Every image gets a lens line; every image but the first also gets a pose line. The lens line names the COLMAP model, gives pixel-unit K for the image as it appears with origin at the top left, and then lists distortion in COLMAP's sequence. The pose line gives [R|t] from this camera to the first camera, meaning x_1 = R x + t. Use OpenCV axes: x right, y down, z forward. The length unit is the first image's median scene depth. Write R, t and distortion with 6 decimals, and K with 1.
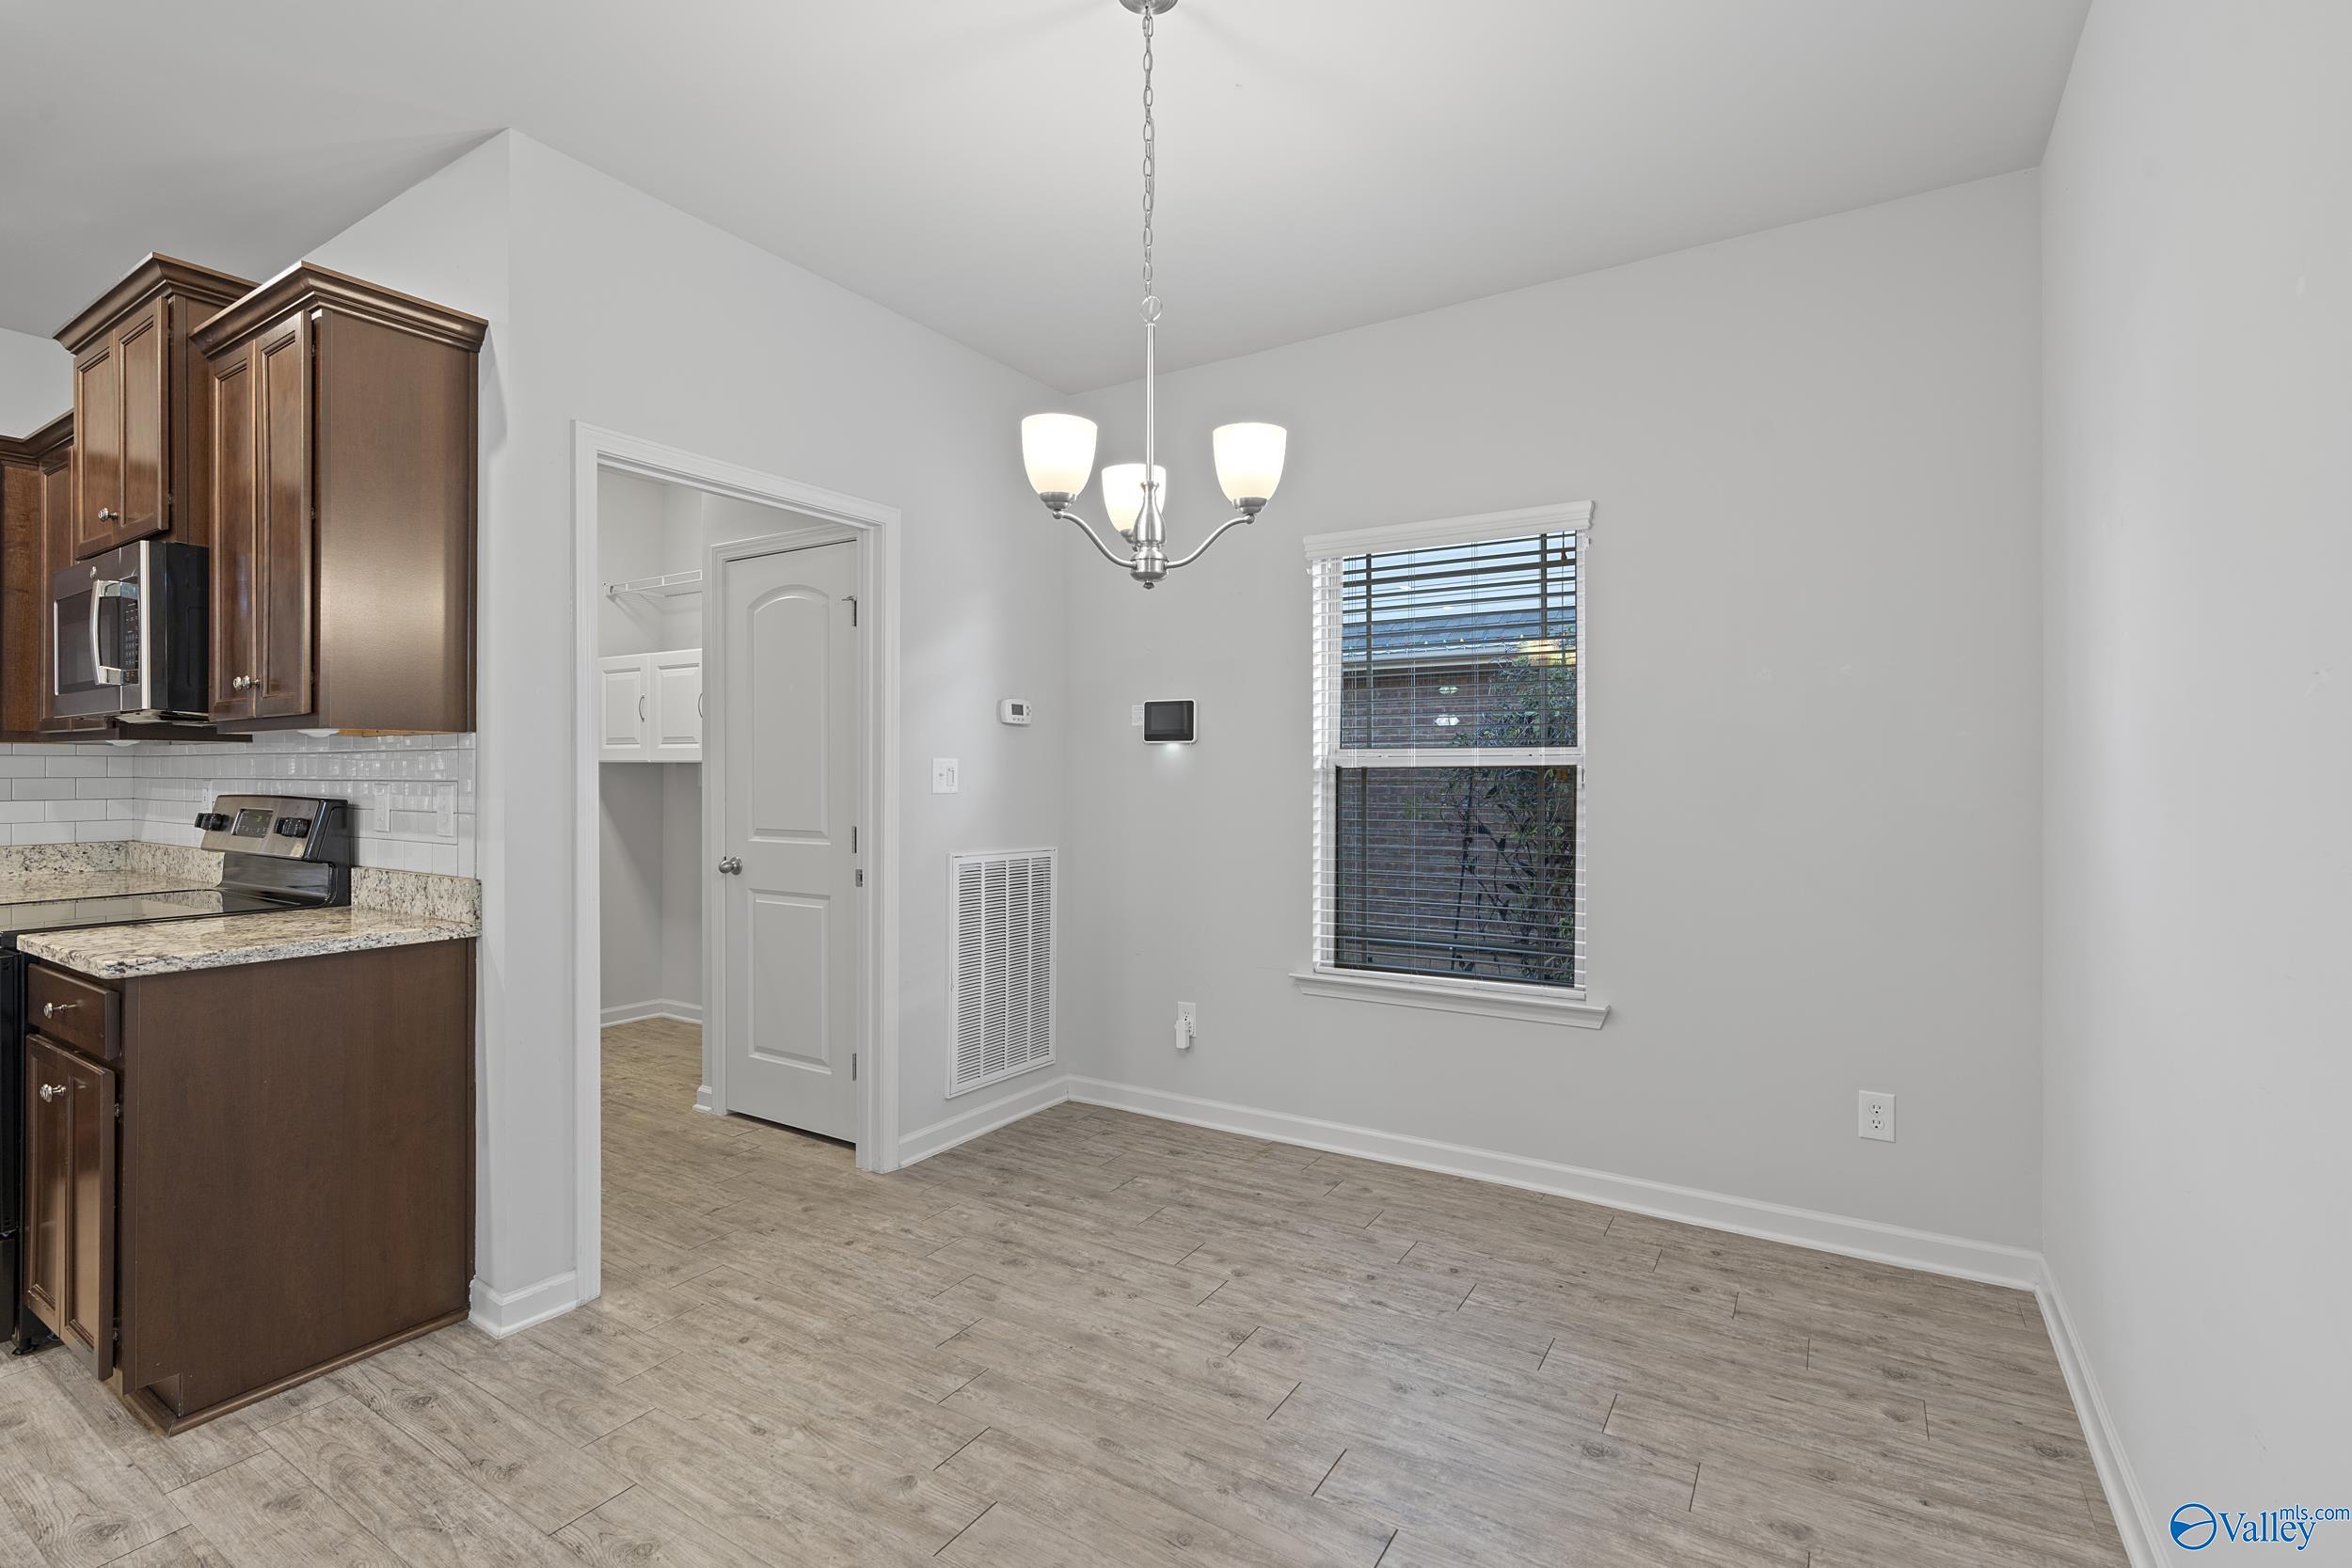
lens RADIAL K [[1067.9, 0, 1169.4], [0, 1067.9, 776.1], [0, 0, 1]] dist [-0.003765, 0.001244]
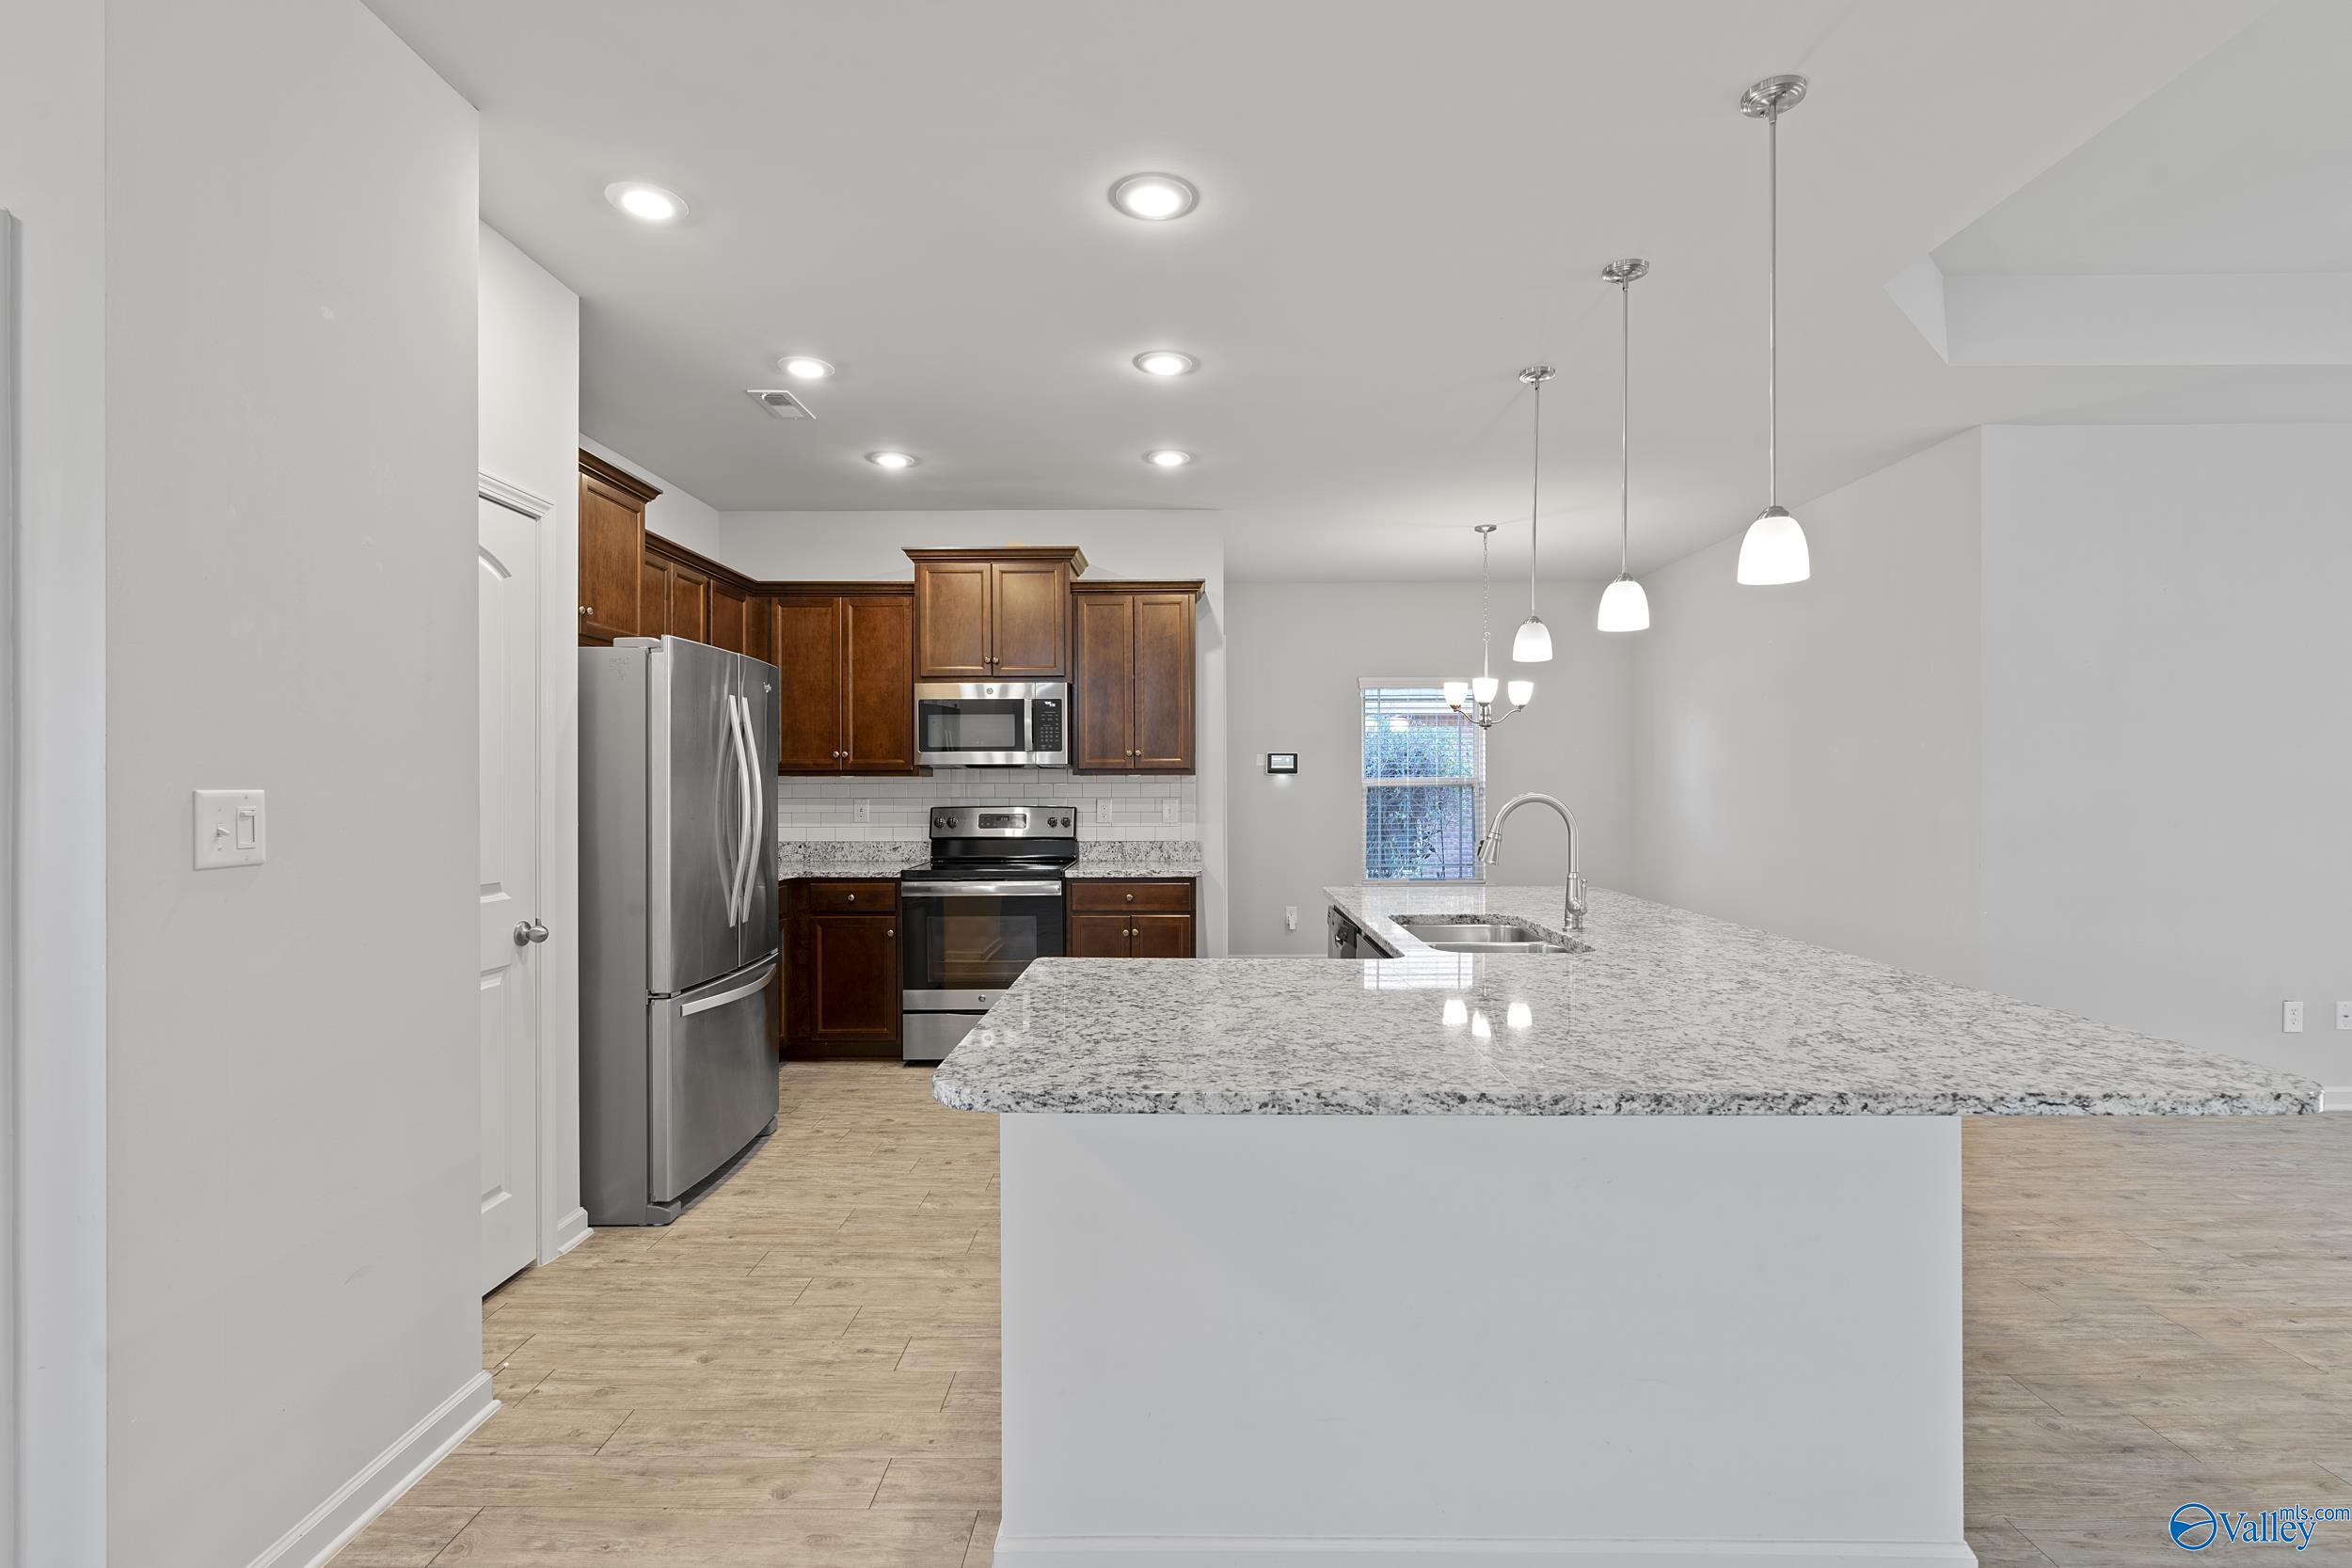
lens RADIAL K [[1067.9, 0, 1173.4], [0, 1067.9, 789.1], [0, 0, 1]] dist [-0.003765, 0.001244]
pose [[0.851692, -0.006817, 0.523998, -1.881724], [0.004772, 0.999975, 0.005253, -0.024578], [-0.524021, -0.001974, 0.851703, -0.882574]]
